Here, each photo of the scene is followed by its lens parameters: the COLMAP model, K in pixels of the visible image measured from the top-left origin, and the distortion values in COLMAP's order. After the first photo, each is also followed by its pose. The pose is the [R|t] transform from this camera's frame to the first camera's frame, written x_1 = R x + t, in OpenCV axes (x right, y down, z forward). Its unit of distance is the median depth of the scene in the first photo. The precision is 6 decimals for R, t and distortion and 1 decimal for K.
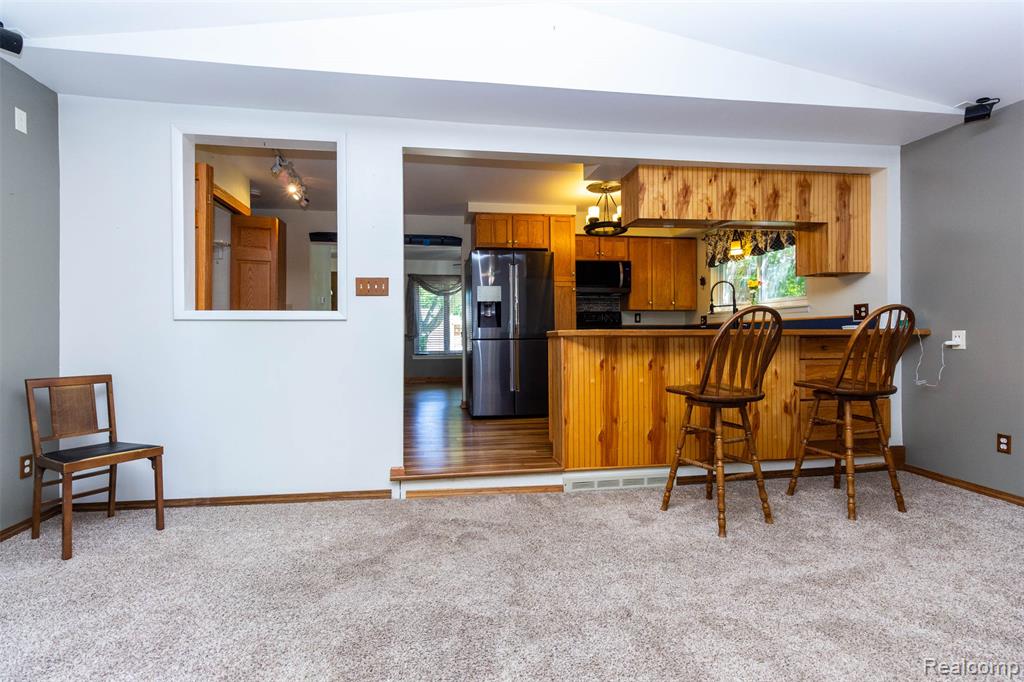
lens RADIAL K [[479.1, 0, 516.4], [0, 479.1, 339.1], [0, 0, 1]] dist [0.000805, 0.001486]
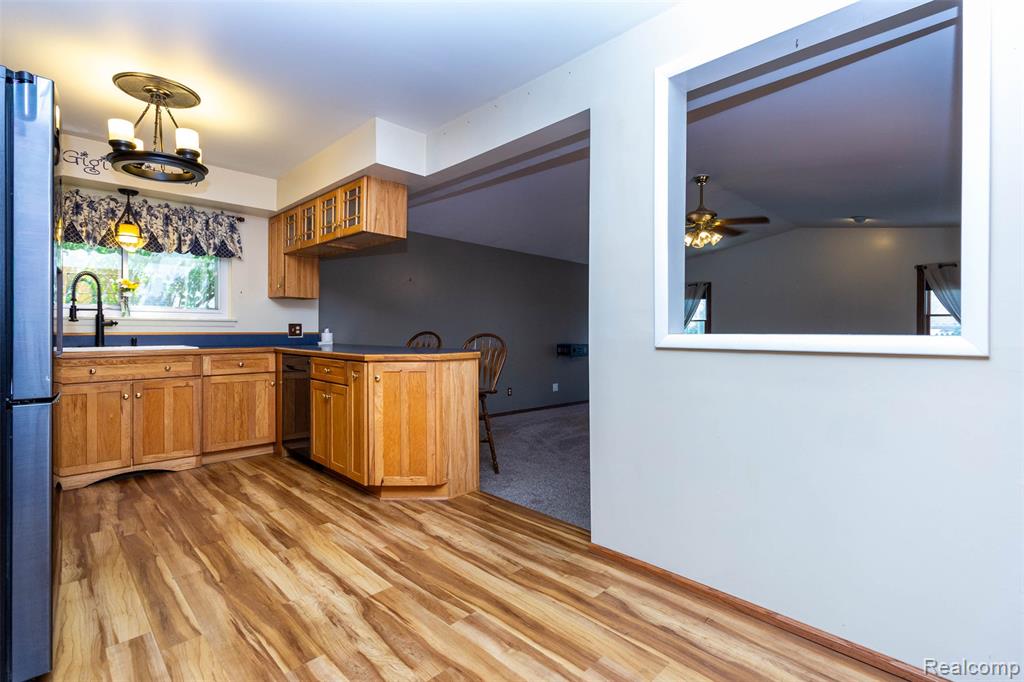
lens RADIAL K [[479.1, 0, 518.4], [0, 479.1, 335.2], [0, 0, 1]] dist [0.000805, 0.001486]
pose [[-0.569209, 0.000386, 0.822193, -0.709088], [0.009545, 0.999936, 0.006138, -0.050840], [-0.822137, 0.011342, -0.569176, 1.381956]]
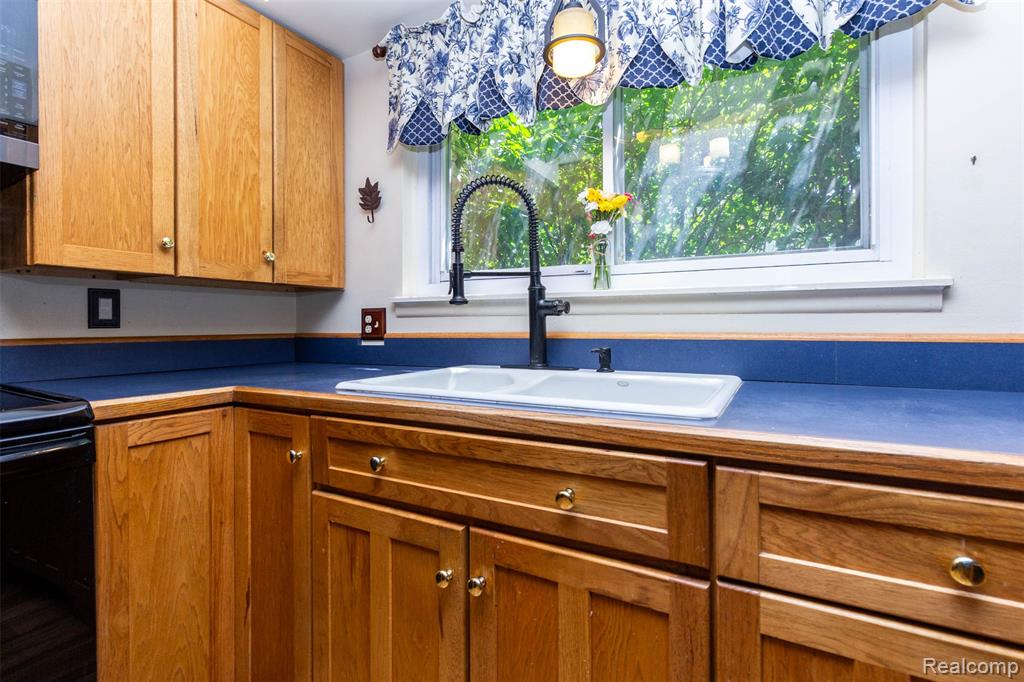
lens RADIAL K [[479.1, 0, 508.2], [0, 479.1, 327.6], [0, 0, 1]] dist [0.000805, 0.001486]
pose [[0.631340, 0.003860, 0.775496, 0.363714], [0.001761, 0.999978, -0.006412, -0.060920], [-0.775504, 0.005414, 0.631320, 1.295308]]
